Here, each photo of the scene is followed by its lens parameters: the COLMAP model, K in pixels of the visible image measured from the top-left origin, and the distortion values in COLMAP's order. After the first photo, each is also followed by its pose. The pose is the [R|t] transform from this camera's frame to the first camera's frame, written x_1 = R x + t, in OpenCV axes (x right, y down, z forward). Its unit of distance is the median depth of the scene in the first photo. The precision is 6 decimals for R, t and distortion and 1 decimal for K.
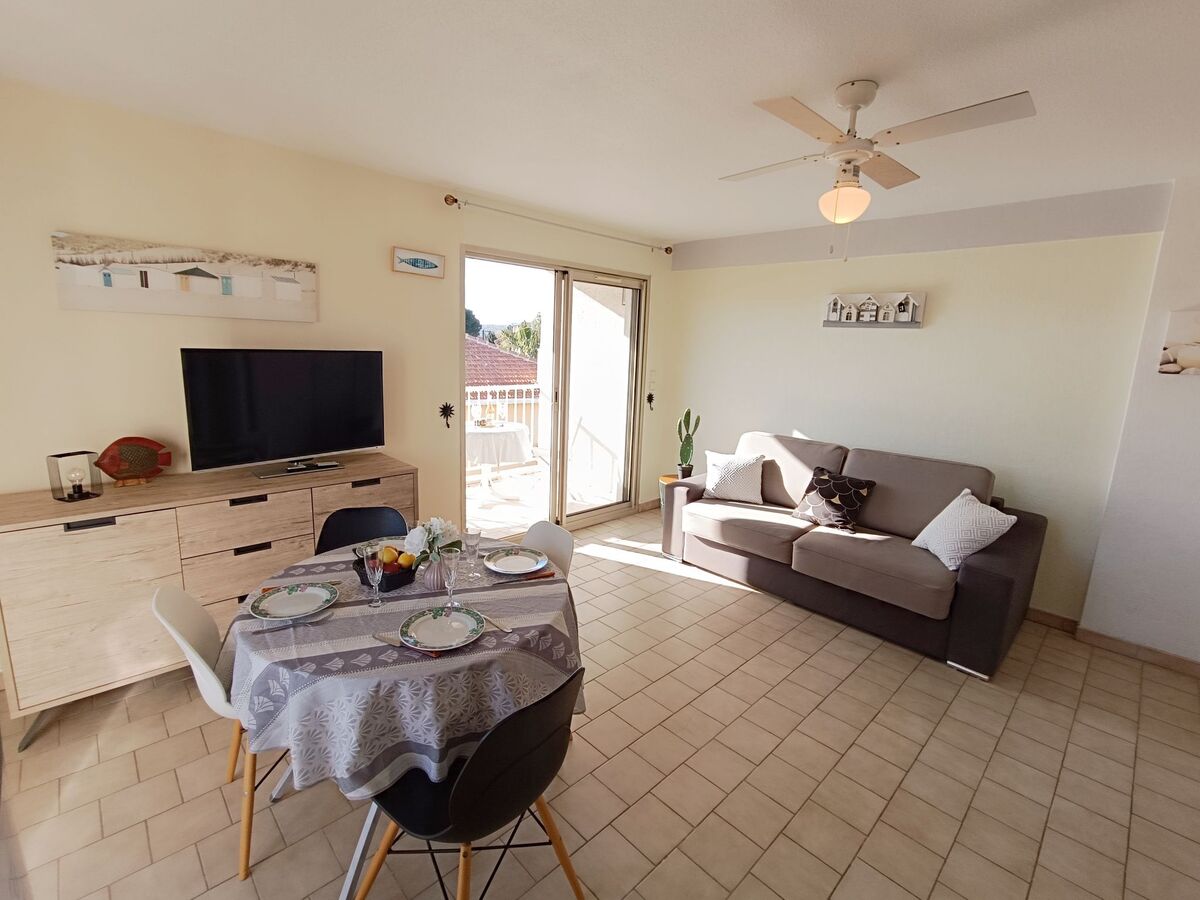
lens RADIAL K [[547.5, 0, 596.0], [0, 547.5, 450.5], [0, 0, 1]] dist [-0.003054, 0.002810]
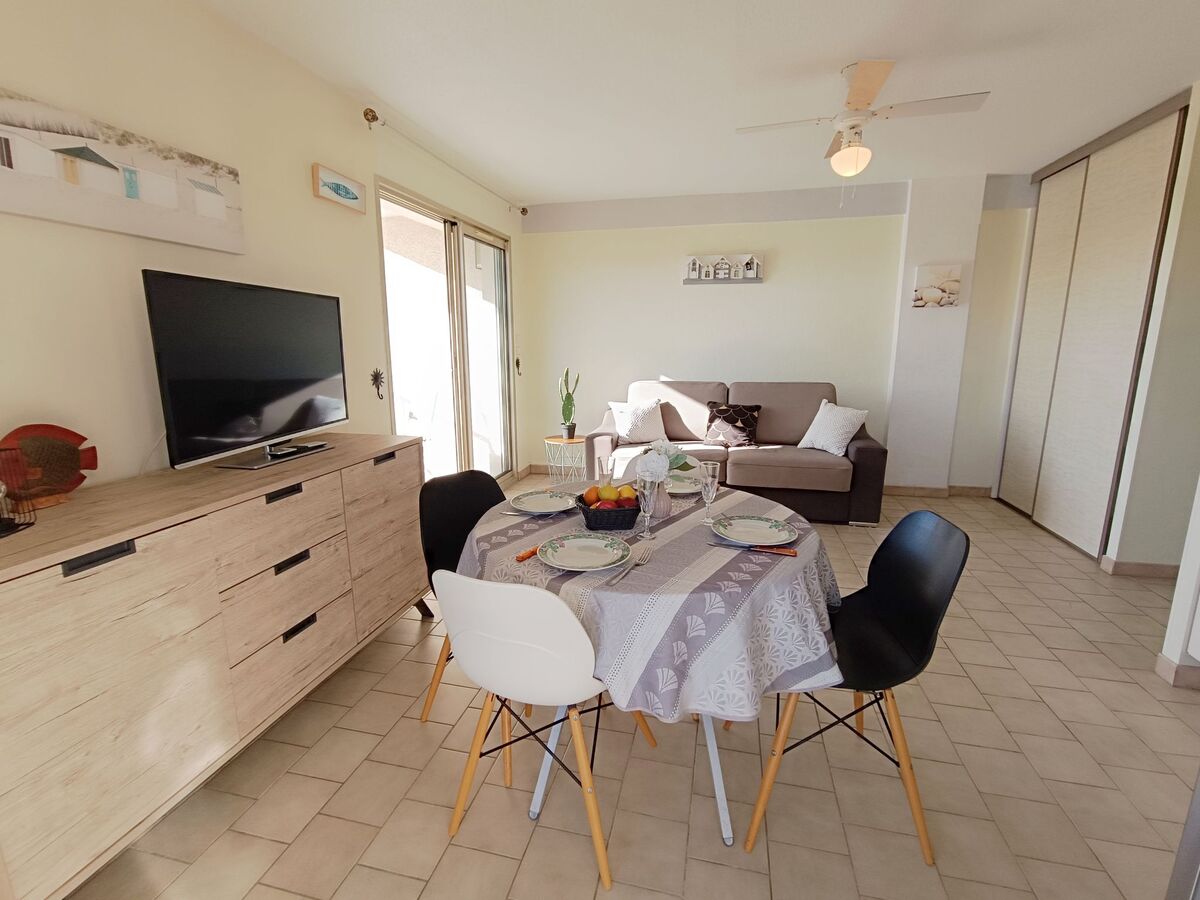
lens RADIAL K [[547.5, 0, 598.6], [0, 547.5, 449.1], [0, 0, 1]] dist [-0.003054, 0.002810]
pose [[0.840171, -0.147040, 0.522008, -0.481605], [0.140777, 0.988679, 0.051911, 0.040885], [-0.523732, 0.029873, 0.851359, 0.140888]]
